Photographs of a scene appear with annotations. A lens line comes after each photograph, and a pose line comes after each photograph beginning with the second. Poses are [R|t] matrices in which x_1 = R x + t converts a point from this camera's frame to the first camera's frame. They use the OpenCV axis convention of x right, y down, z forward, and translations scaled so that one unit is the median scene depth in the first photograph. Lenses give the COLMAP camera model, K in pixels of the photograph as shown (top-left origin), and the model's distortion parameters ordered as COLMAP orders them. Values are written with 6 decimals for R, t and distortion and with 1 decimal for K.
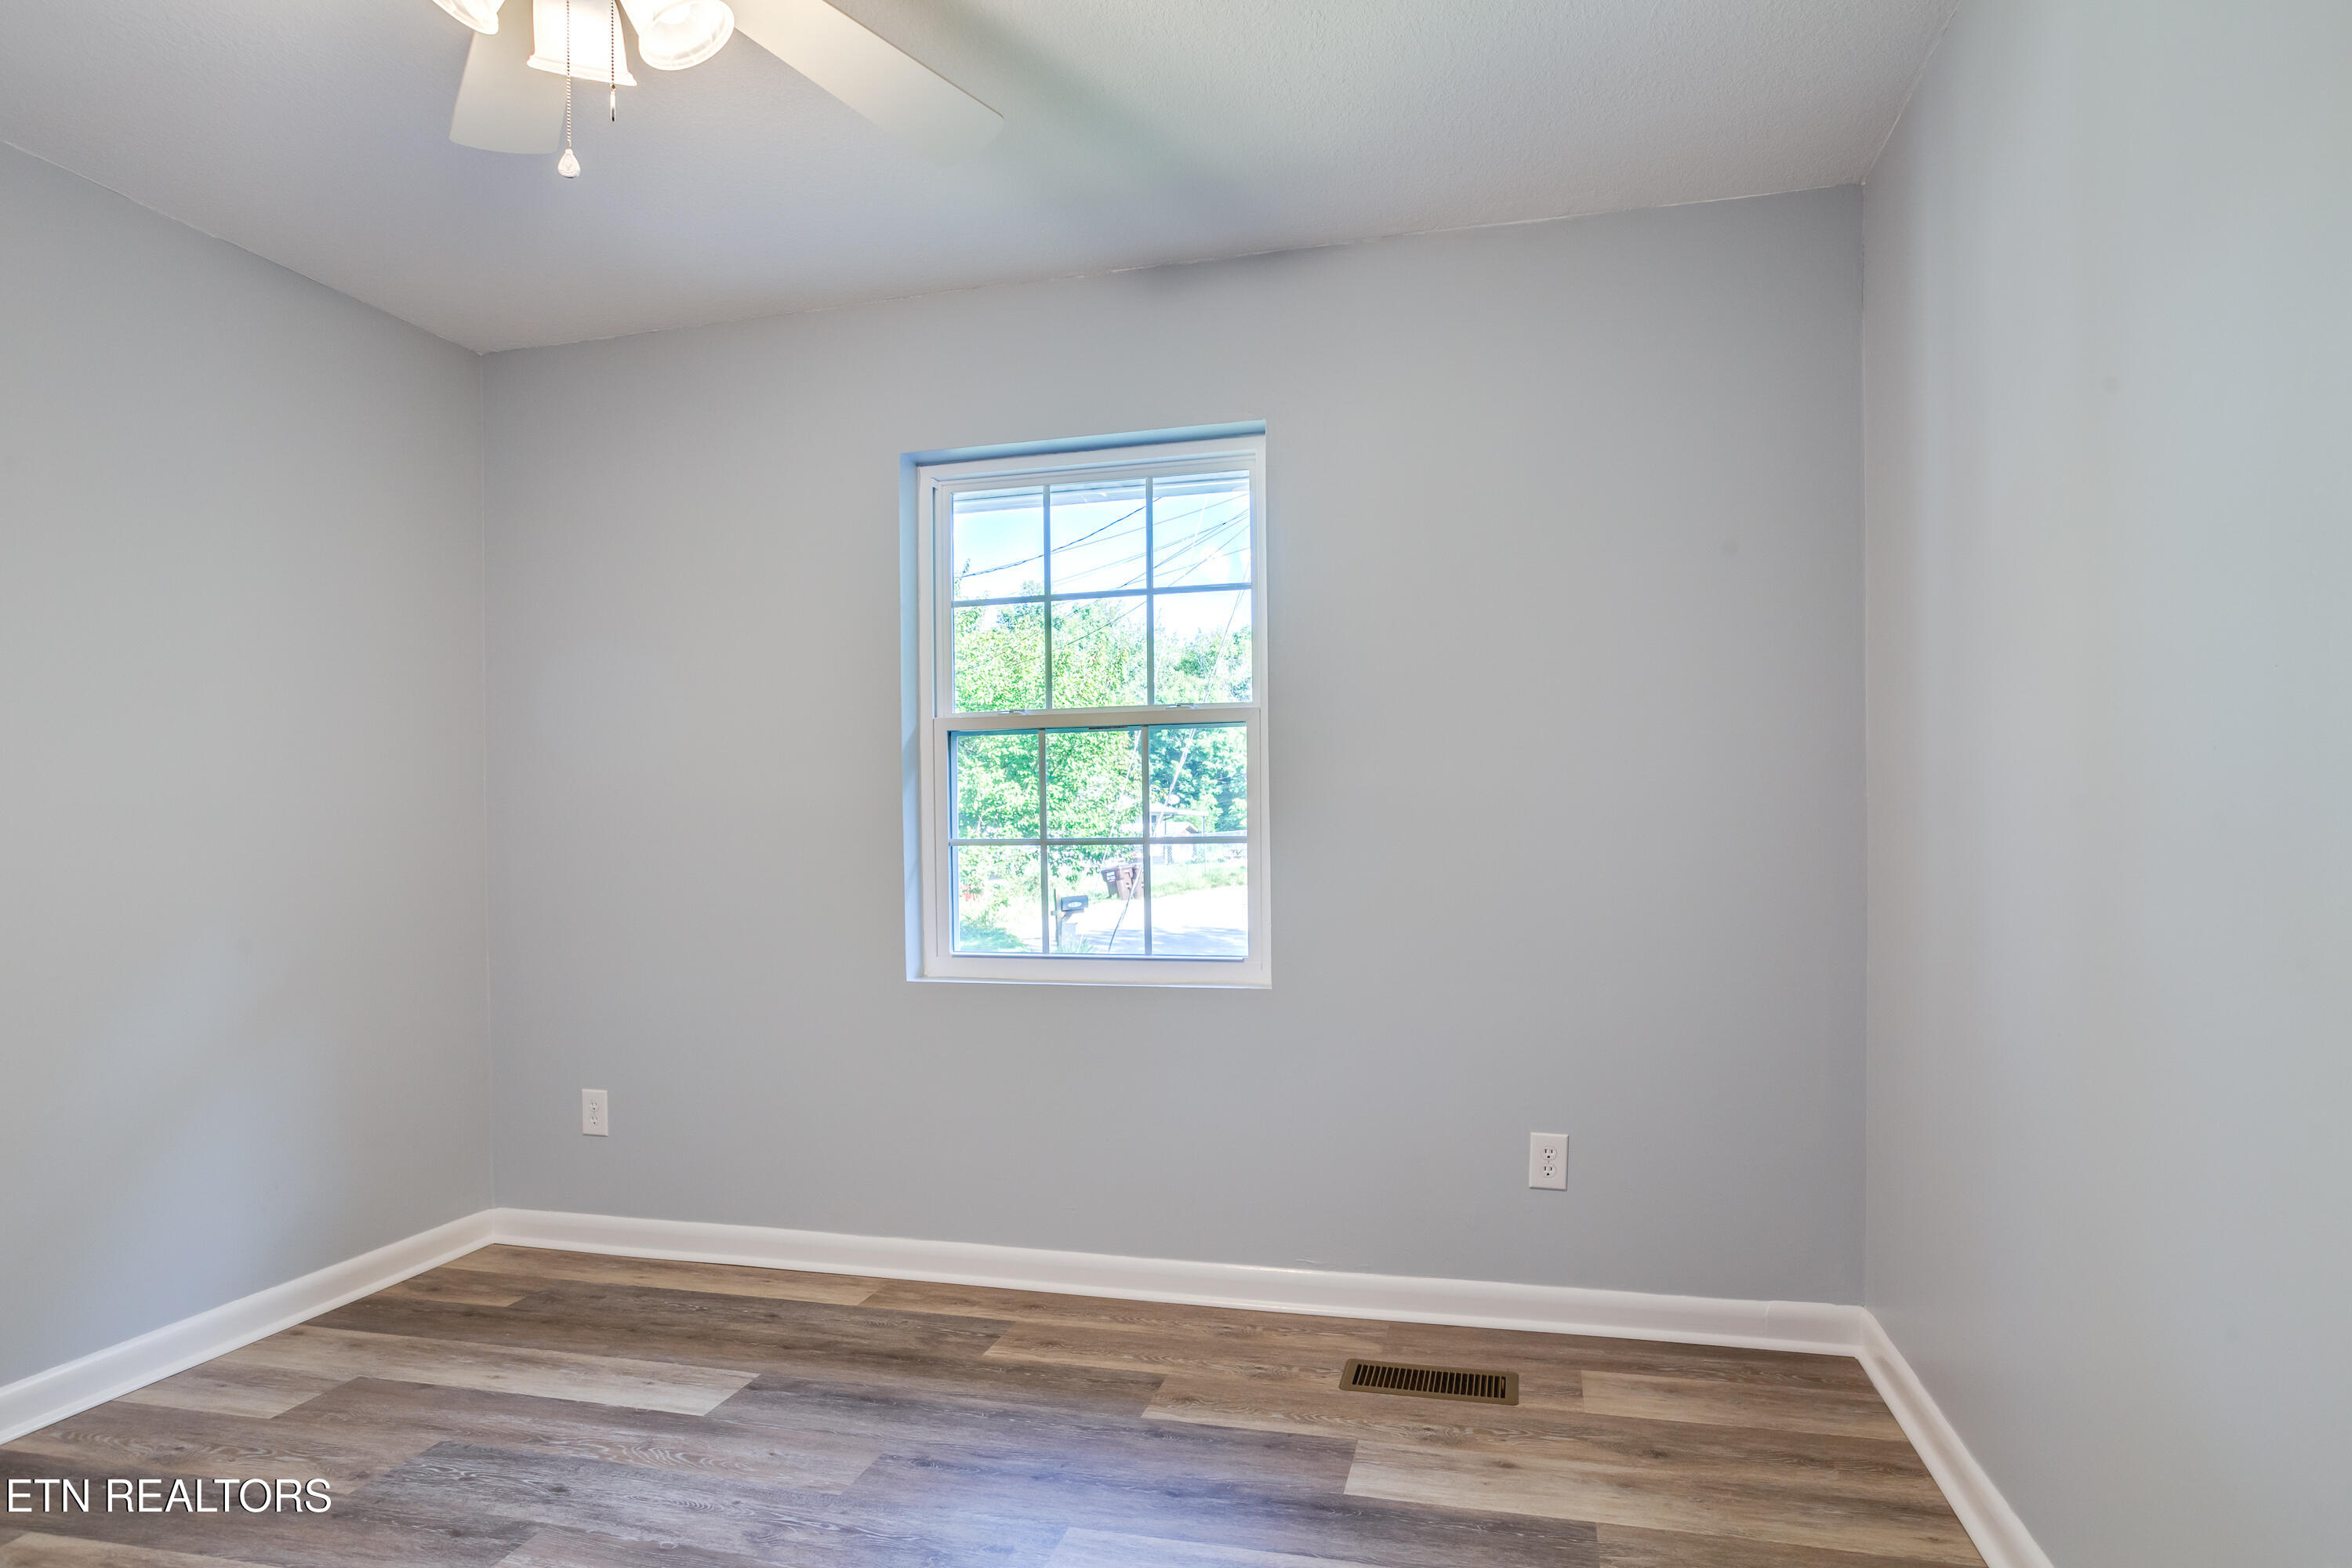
lens RADIAL K [[1085.5, 0, 1176.5], [0, 1085.5, 843.8], [0, 0, 1]] dist [-0.047571, 0.026622]
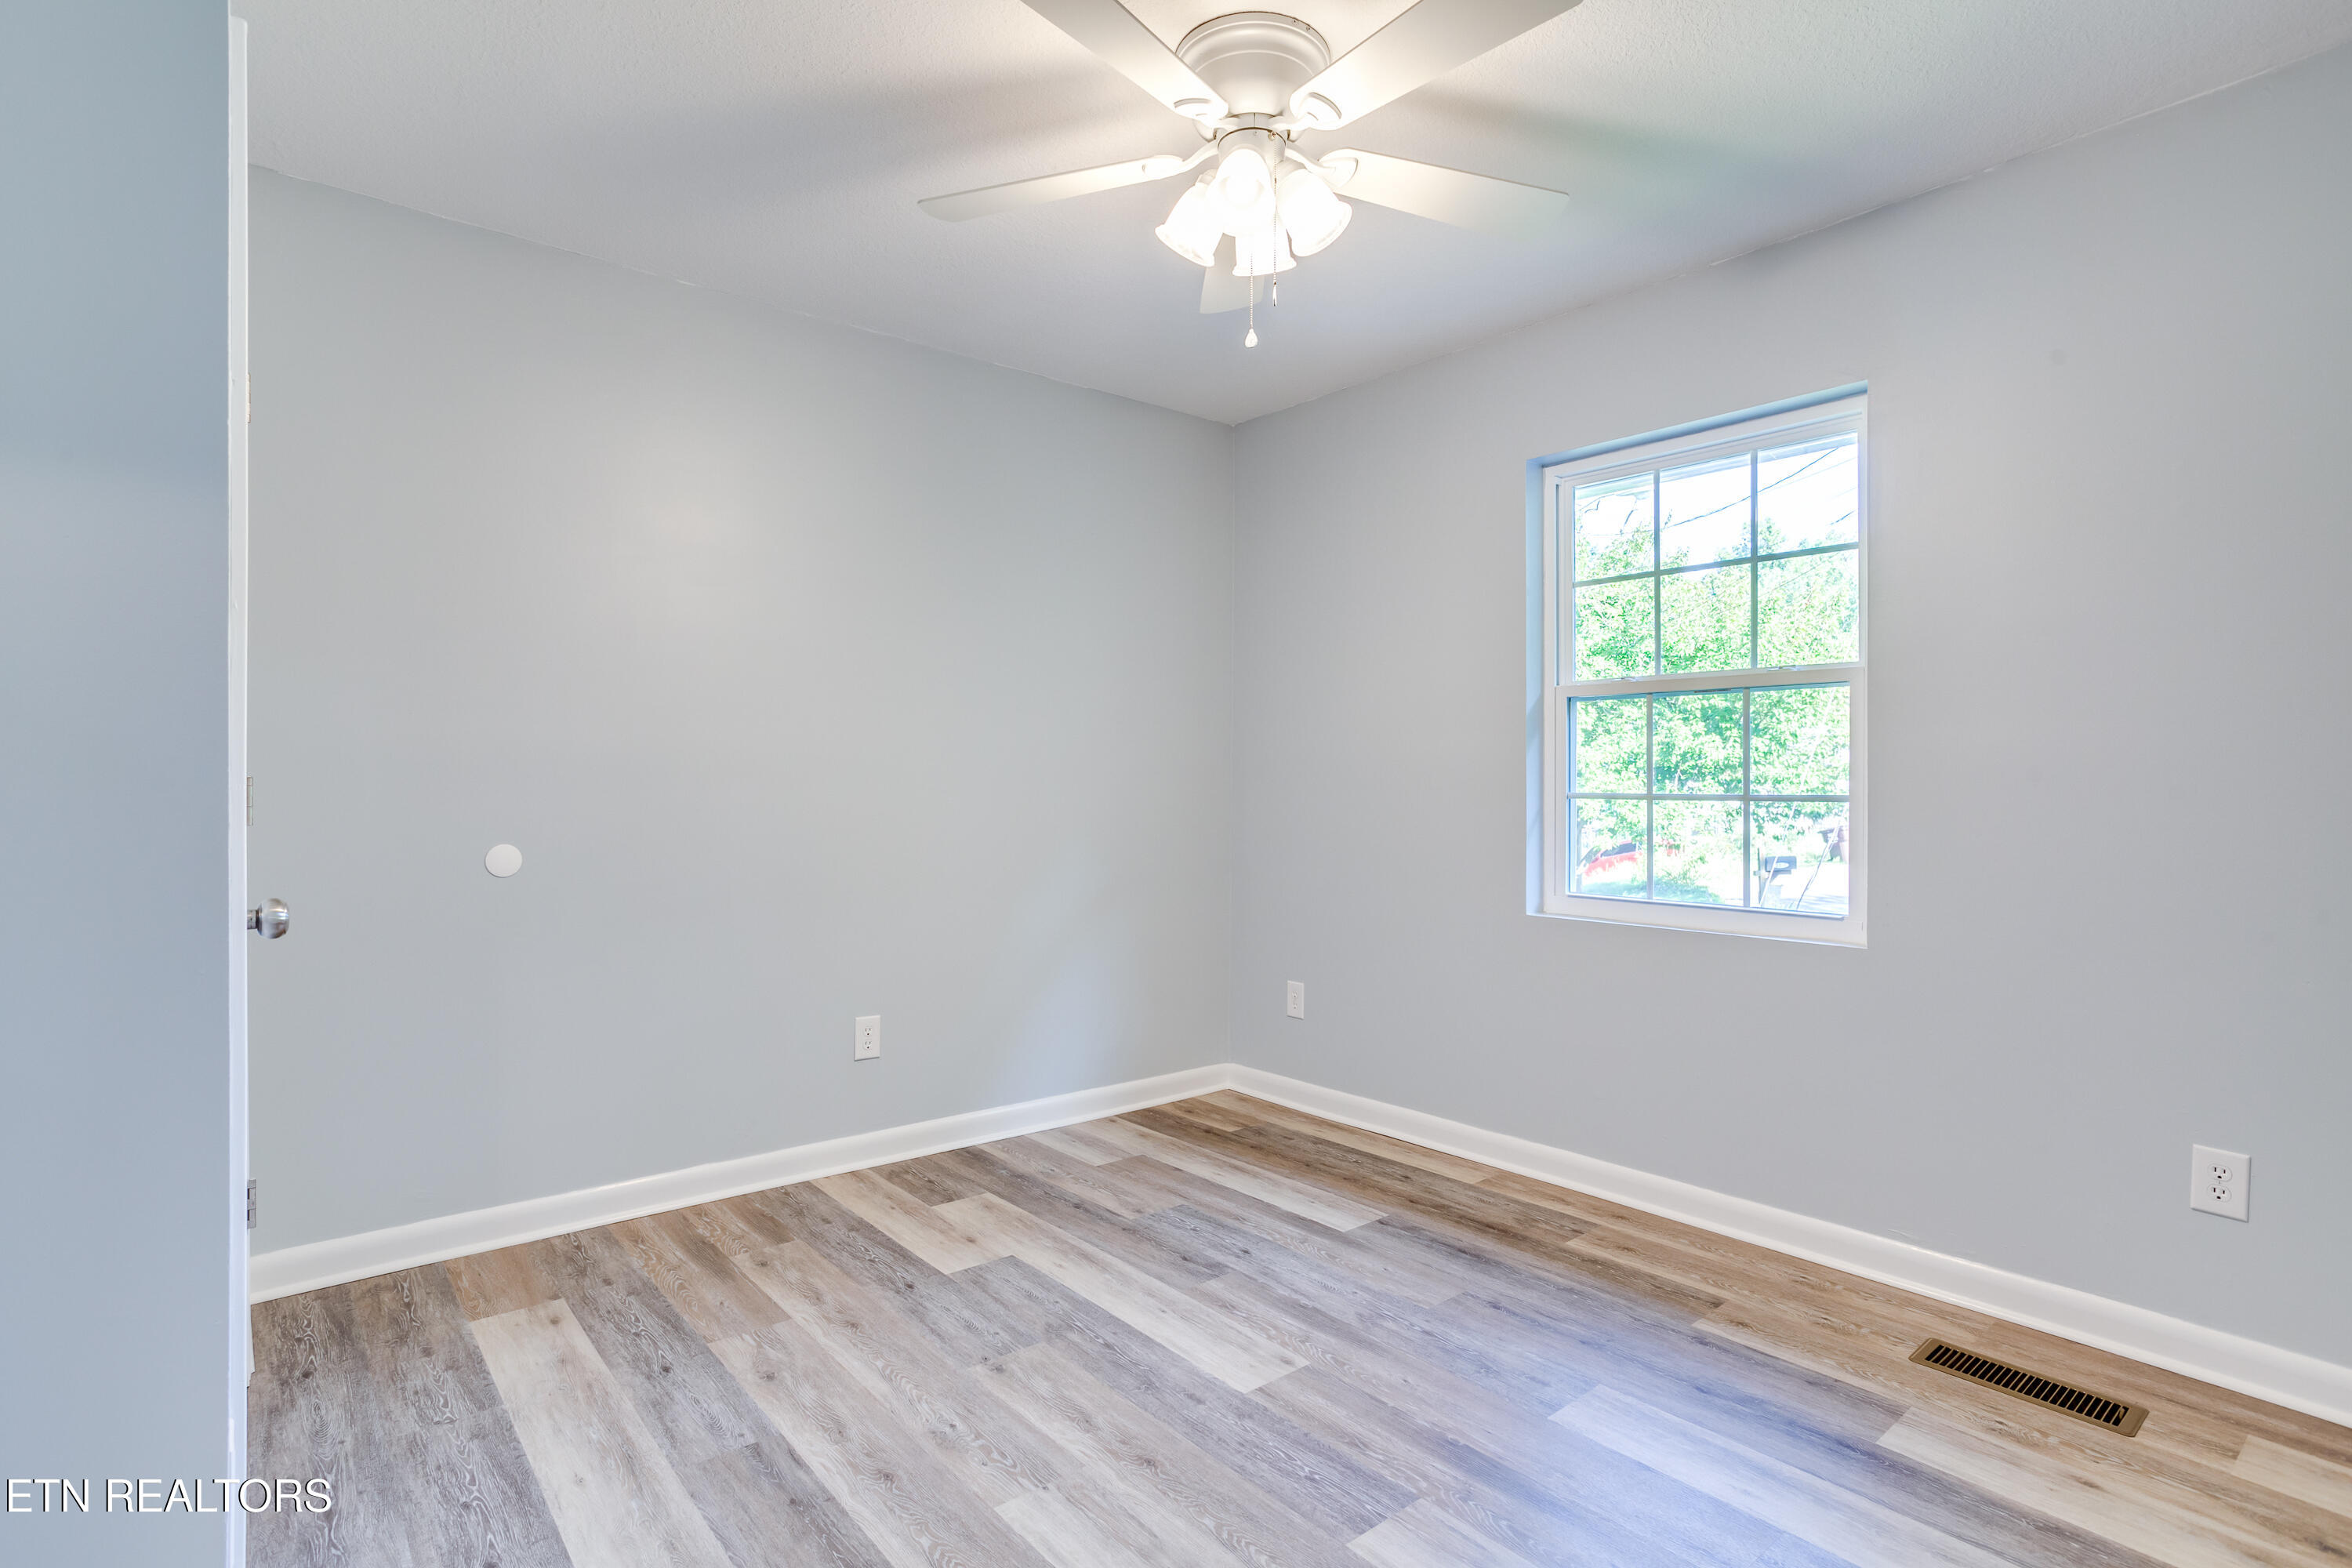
lens RADIAL K [[1164.9, 0, 1173.1], [0, 1164.9, 789.4], [0, 0, 1]] dist [-0.054647, 0.035638]
pose [[0.782725, 0.016336, -0.622154, 0.253781], [-0.019121, 0.999815, 0.002196, -0.004082], [0.622074, 0.010177, 0.782892, -0.232845]]
